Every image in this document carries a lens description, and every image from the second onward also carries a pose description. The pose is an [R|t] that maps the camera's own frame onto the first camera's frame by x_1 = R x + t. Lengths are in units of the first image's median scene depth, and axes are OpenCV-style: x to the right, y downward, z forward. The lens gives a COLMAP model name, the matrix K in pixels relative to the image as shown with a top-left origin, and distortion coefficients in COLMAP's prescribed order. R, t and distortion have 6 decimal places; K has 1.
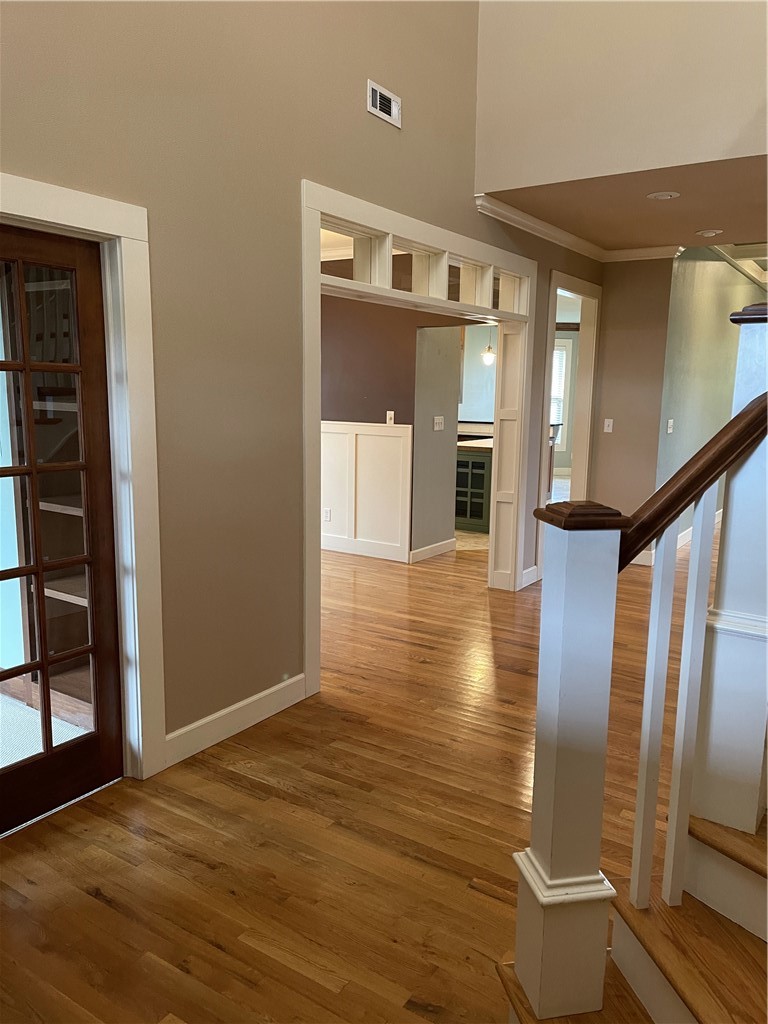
lens RADIAL K [[778.9, 0, 383.2], [0, 778.9, 516.3], [0, 0, 1]] dist [0.048424, -0.068121]
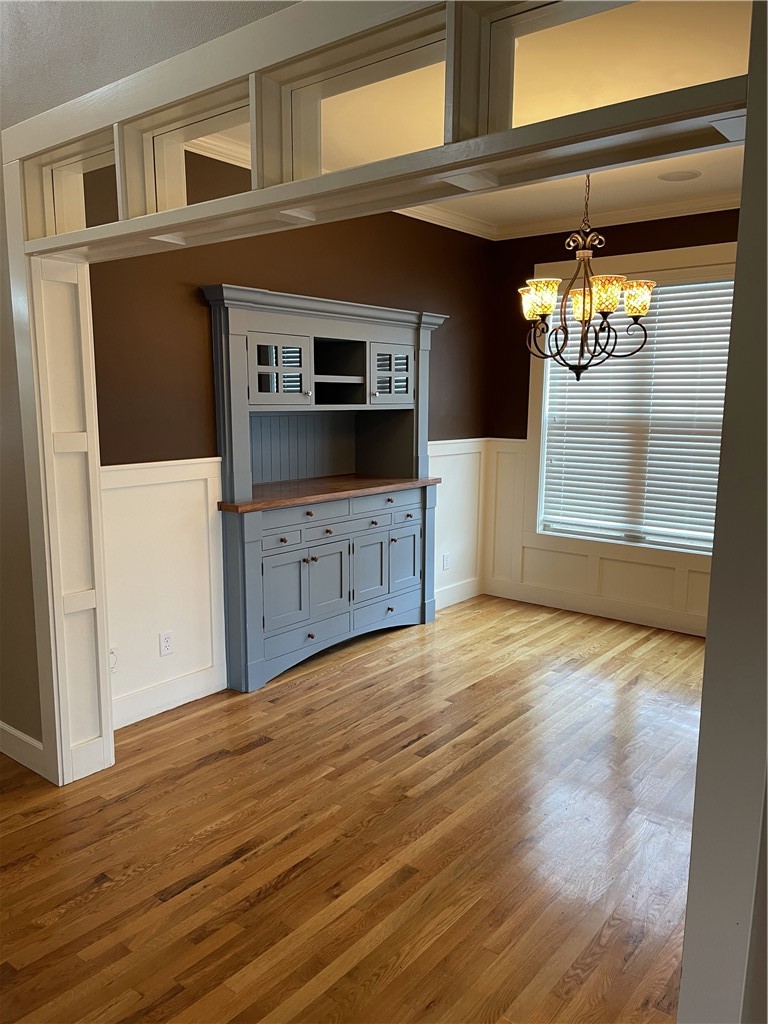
lens RADIAL K [[778.9, 0, 382.3], [0, 778.9, 511.9], [0, 0, 1]] dist [0.048424, -0.068121]
pose [[-0.091287, 0.139881, -0.985951, 0.560035], [-0.167728, 0.973781, 0.153683, -0.192800], [0.981598, 0.179401, -0.065432, 1.200646]]
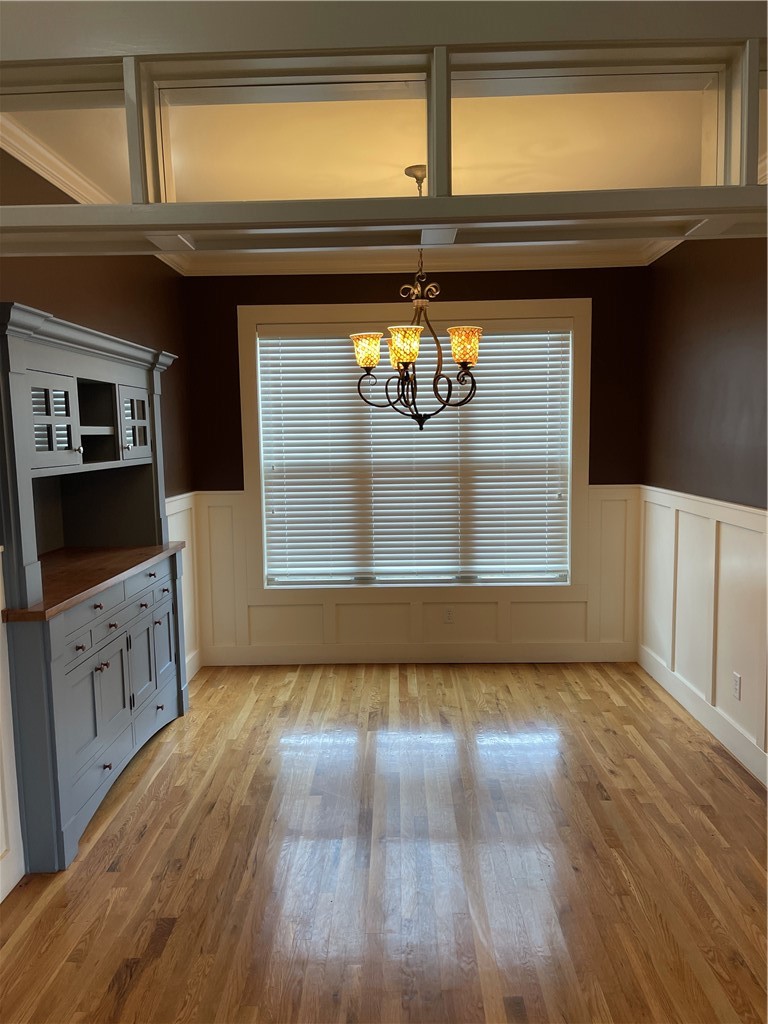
lens RADIAL K [[778.9, 0, 387.1], [0, 778.9, 512.4], [0, 0, 1]] dist [0.048424, -0.068121]
pose [[0.545336, 0.067668, -0.835481, 0.376021], [-0.113778, 0.993487, 0.006201, -0.150720], [0.830459, 0.091678, 0.549484, 0.859309]]
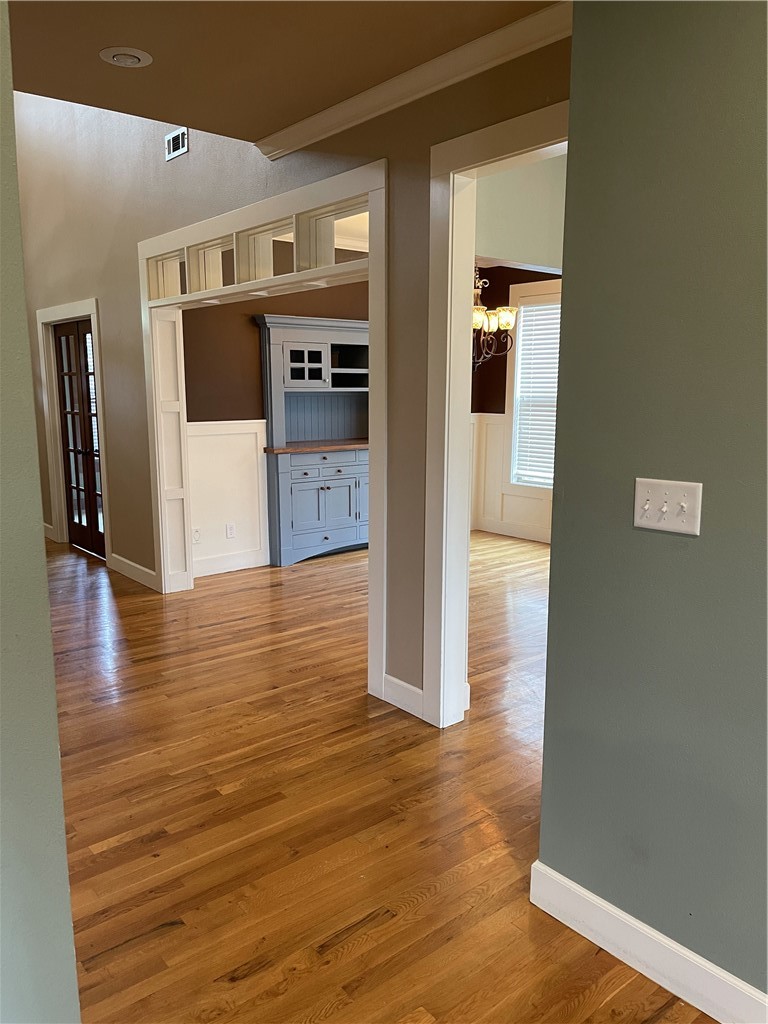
lens RADIAL K [[778.9, 0, 361.9], [0, 778.9, 512.9], [0, 0, 1]] dist [0.048424, -0.068121]
pose [[-0.303918, 0.144574, -0.941665, 1.022307], [-0.156383, 0.967441, 0.199003, -0.234418], [0.939776, 0.207741, -0.271414, 1.545573]]
